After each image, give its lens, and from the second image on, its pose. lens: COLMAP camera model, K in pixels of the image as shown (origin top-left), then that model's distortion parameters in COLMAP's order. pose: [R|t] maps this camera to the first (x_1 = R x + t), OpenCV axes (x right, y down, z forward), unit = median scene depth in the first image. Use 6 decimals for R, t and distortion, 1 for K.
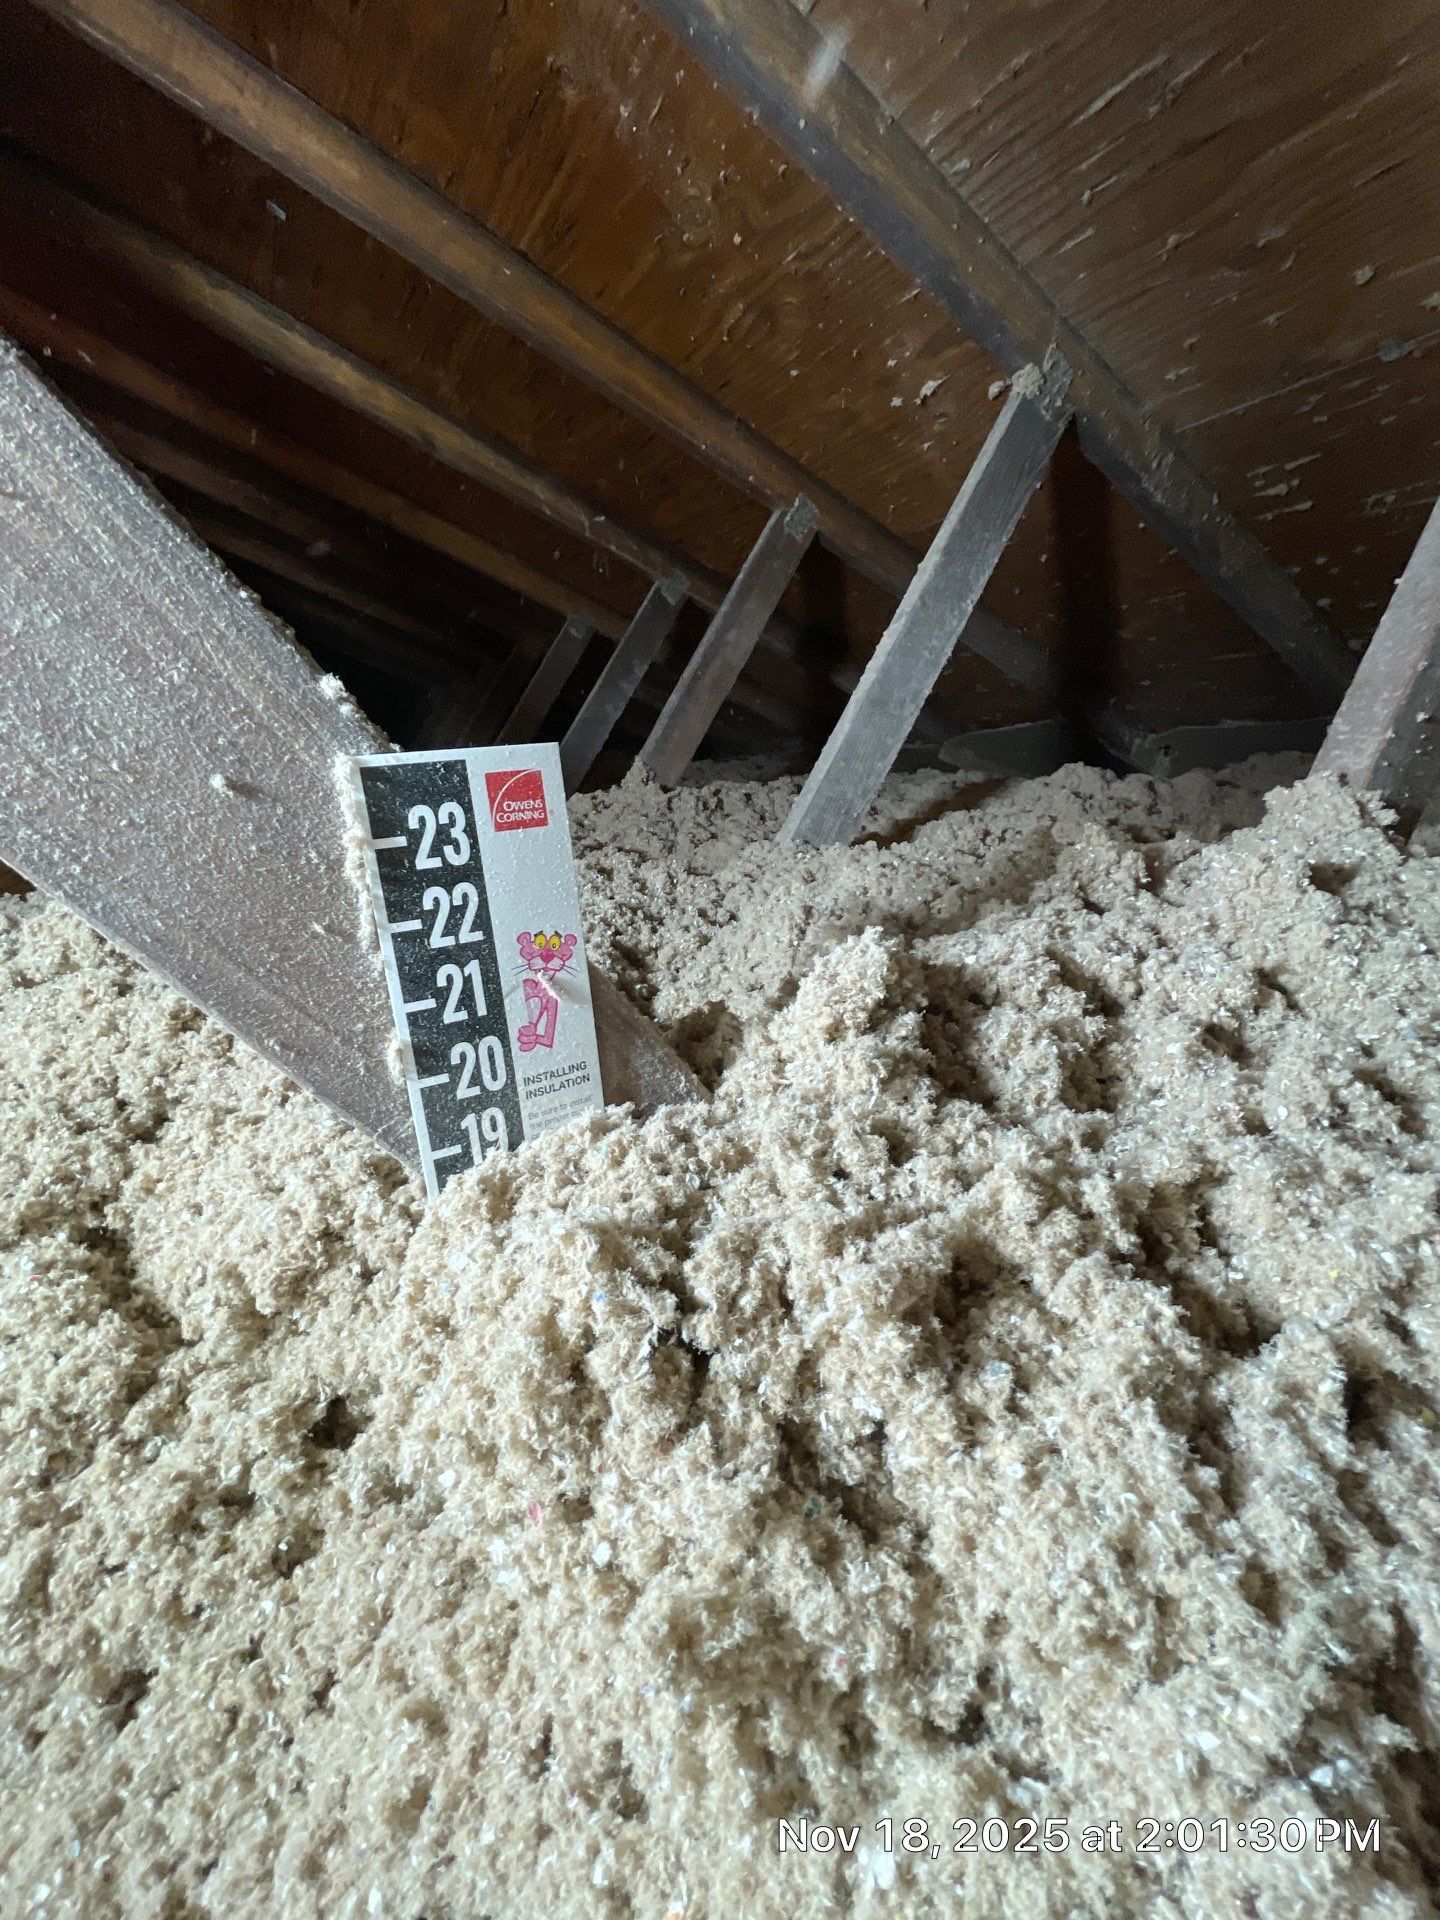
lens RADIAL K [[786.5, 0, 717.6], [0, 786.5, 955.7], [0, 0, 1]] dist [-0.001143, -0.001017]
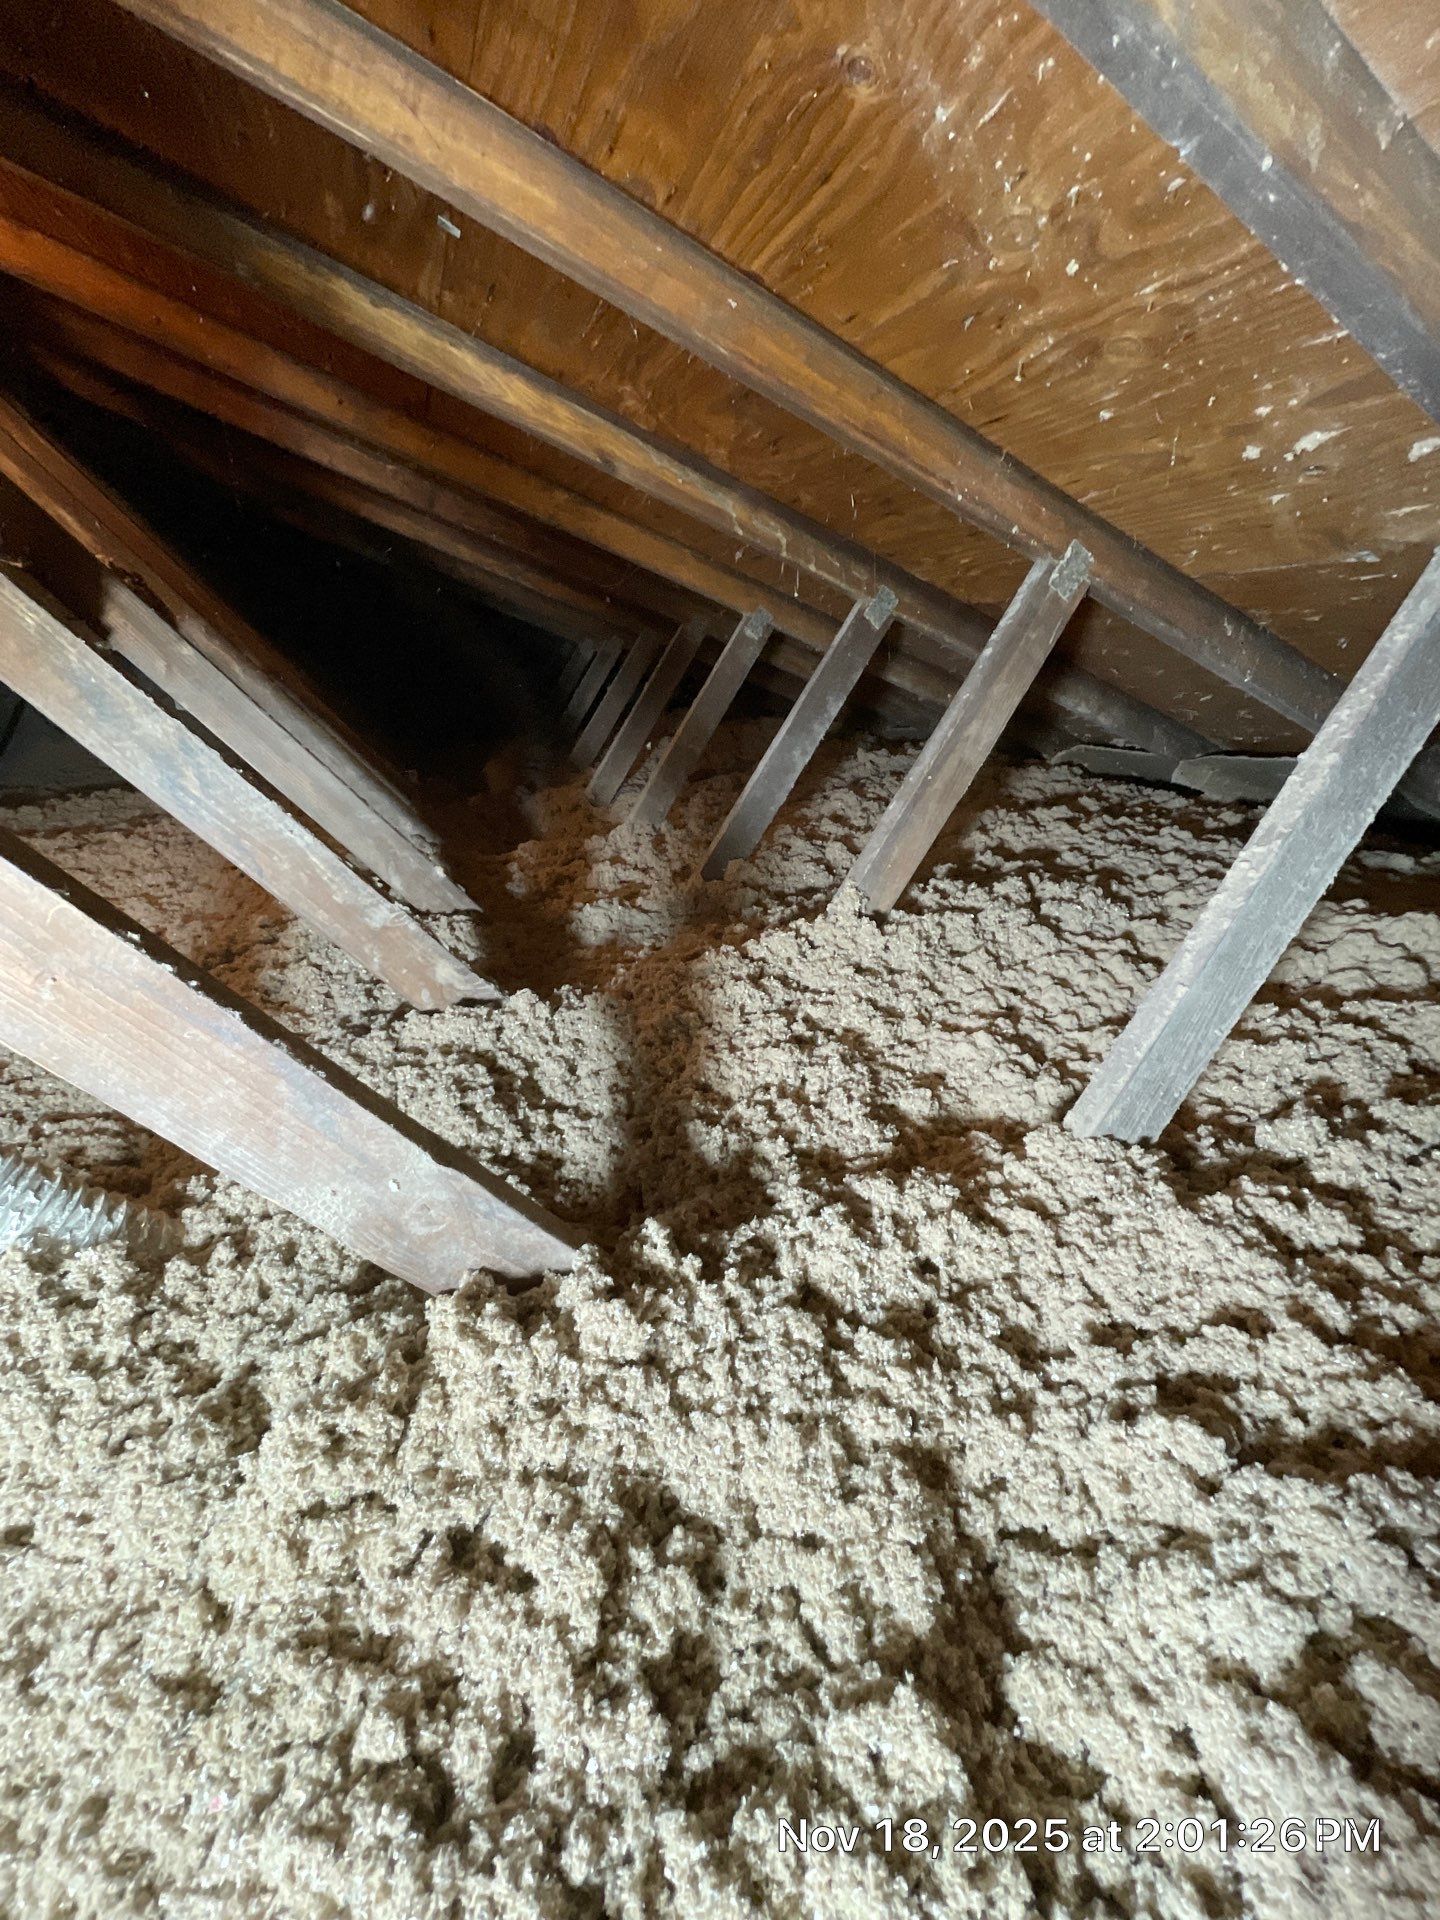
lens RADIAL K [[786.5, 0, 724.9], [0, 786.5, 962.7], [0, 0, 1]] dist [-0.001143, -0.001017]
pose [[0.988220, 0.052570, -0.143729, -0.124136], [-0.033509, 0.990689, 0.131957, -0.313695], [0.149327, -0.125586, 0.980780, 0.152756]]
